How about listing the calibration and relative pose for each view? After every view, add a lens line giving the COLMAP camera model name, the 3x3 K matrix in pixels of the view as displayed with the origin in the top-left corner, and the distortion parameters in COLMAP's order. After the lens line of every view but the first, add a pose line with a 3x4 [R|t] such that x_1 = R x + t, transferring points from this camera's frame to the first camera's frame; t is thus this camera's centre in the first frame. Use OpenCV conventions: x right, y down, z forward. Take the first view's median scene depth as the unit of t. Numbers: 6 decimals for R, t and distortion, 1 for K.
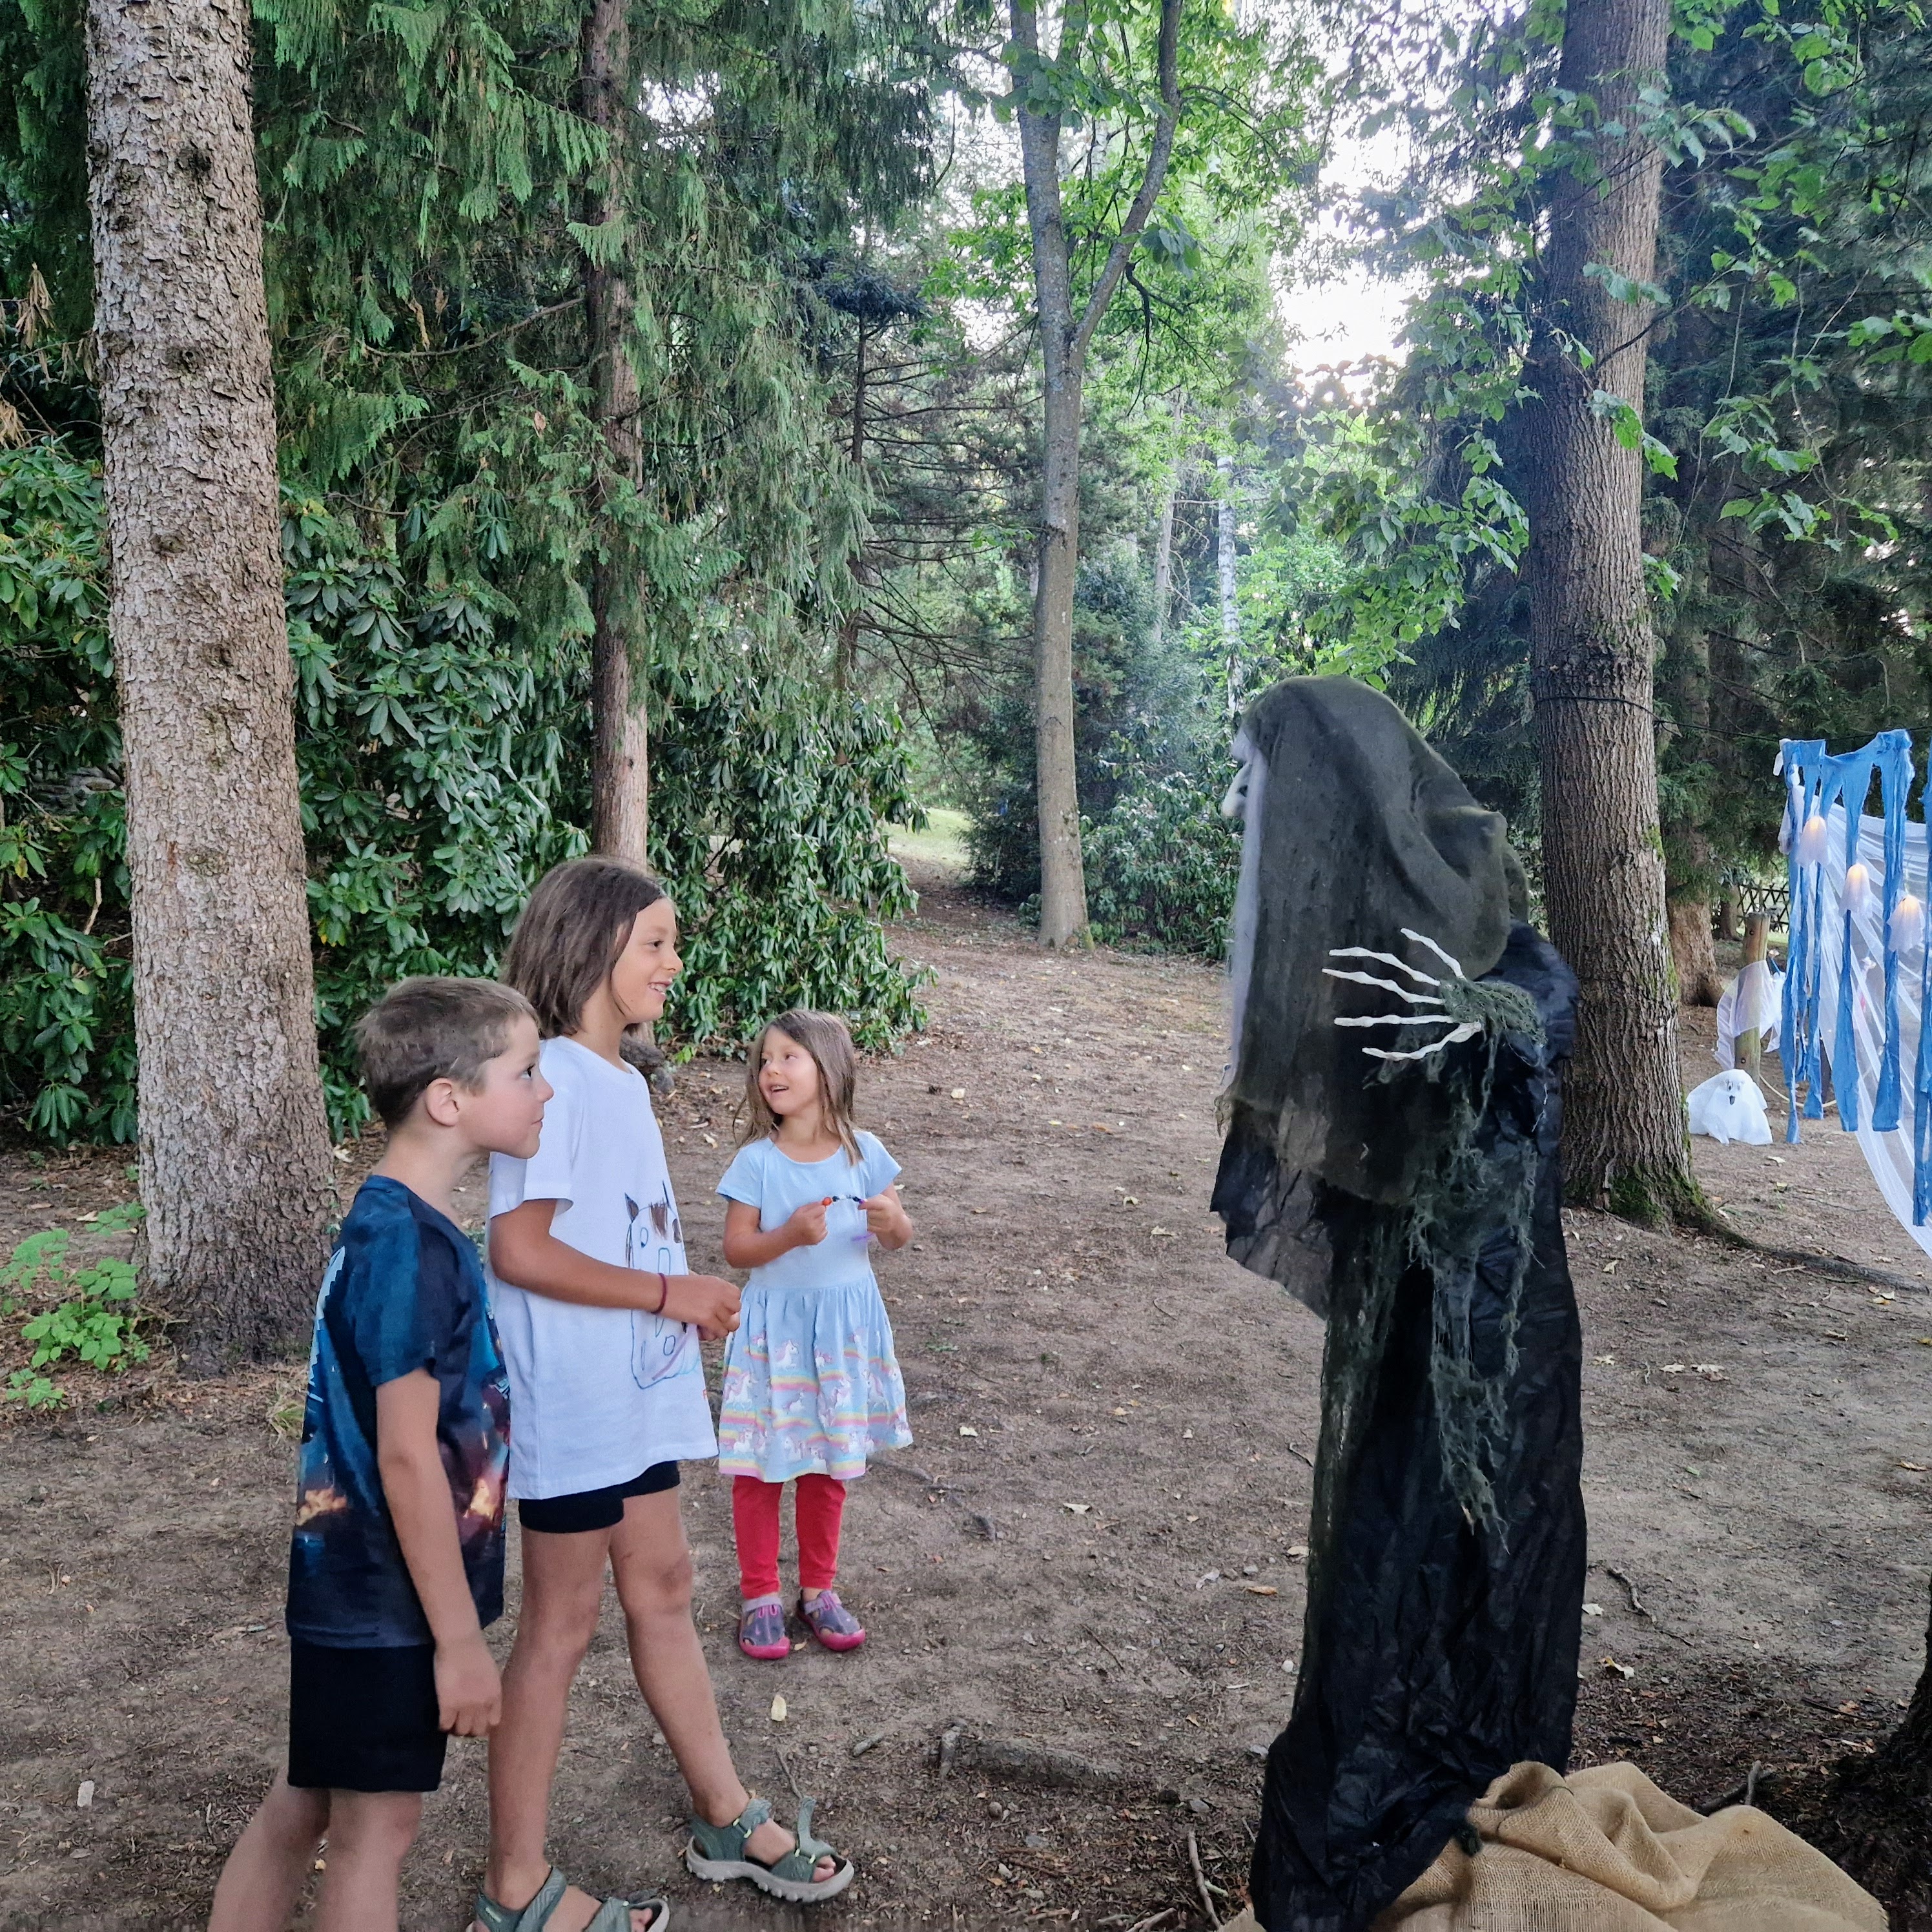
lens RADIAL K [[1636.6, 0, 959.0], [0, 1636.6, 1002.0], [0, 0, 1]] dist [0.039374, -0.046799]
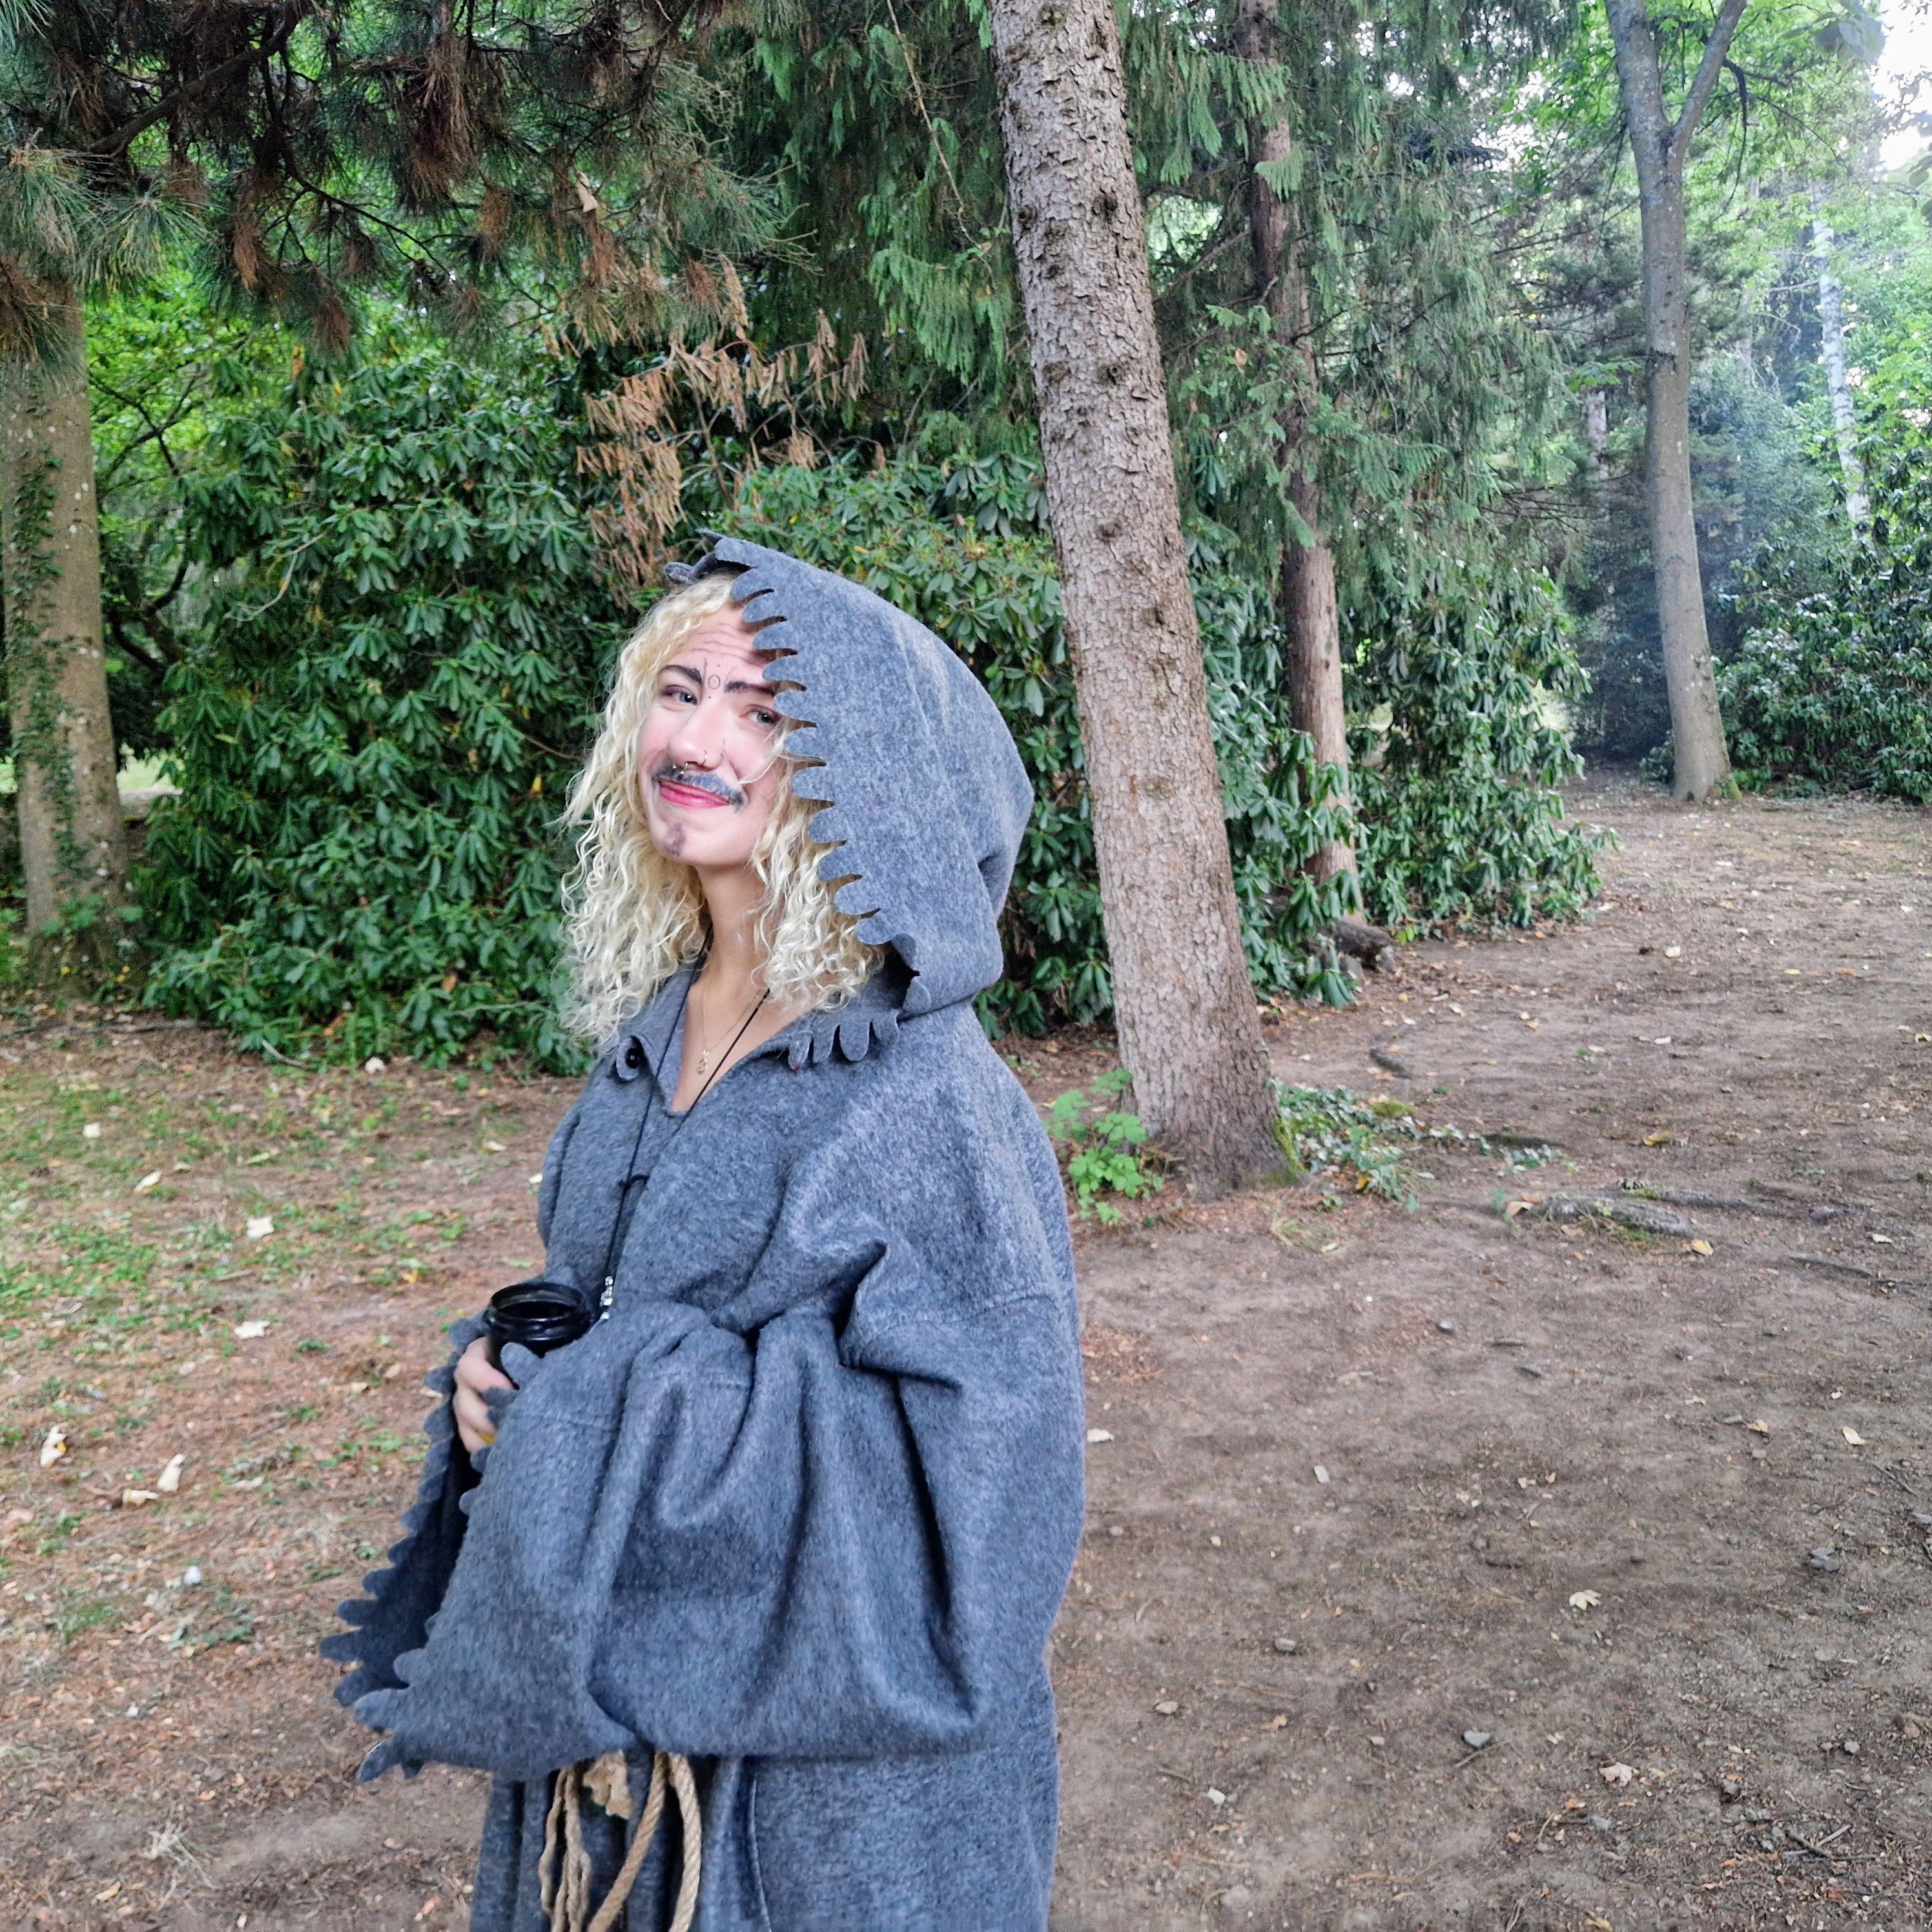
lens RADIAL K [[1636.6, 0, 959.0], [0, 1636.6, 1002.0], [0, 0, 1]] dist [0.039374, -0.046799]
pose [[0.943376, -0.074106, -0.323343, -0.082711], [0.093021, 0.994717, 0.043421, 0.002334], [0.318417, -0.071040, 0.945285, -0.079944]]
